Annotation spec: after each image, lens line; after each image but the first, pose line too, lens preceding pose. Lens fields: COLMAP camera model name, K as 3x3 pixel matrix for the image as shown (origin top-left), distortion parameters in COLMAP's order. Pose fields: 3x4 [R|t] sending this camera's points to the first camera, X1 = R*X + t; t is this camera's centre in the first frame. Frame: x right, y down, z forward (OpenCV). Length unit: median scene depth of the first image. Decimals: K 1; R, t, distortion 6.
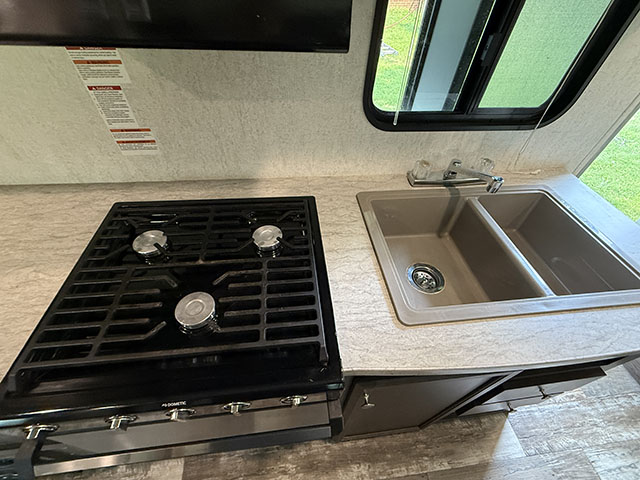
lens RADIAL K [[275.1, 0, 329.1], [0, 275.1, 236.2], [0, 0, 1]] dist [0.001852, -0.000705]
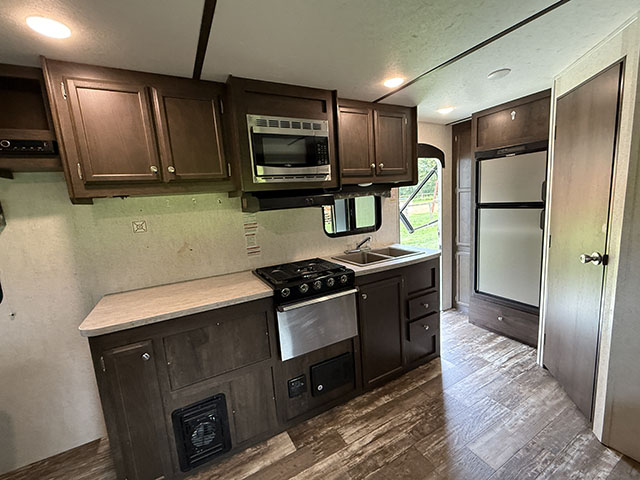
lens RADIAL K [[275.1, 0, 321.6], [0, 275.1, 238.3], [0, 0, 1]] dist [0.001852, -0.000705]
pose [[0.920272, -0.158478, 0.357748, -0.937897], [0.351856, 0.735134, -0.579461, 1.265886], [-0.171161, 0.659138, 0.732285, -1.124260]]
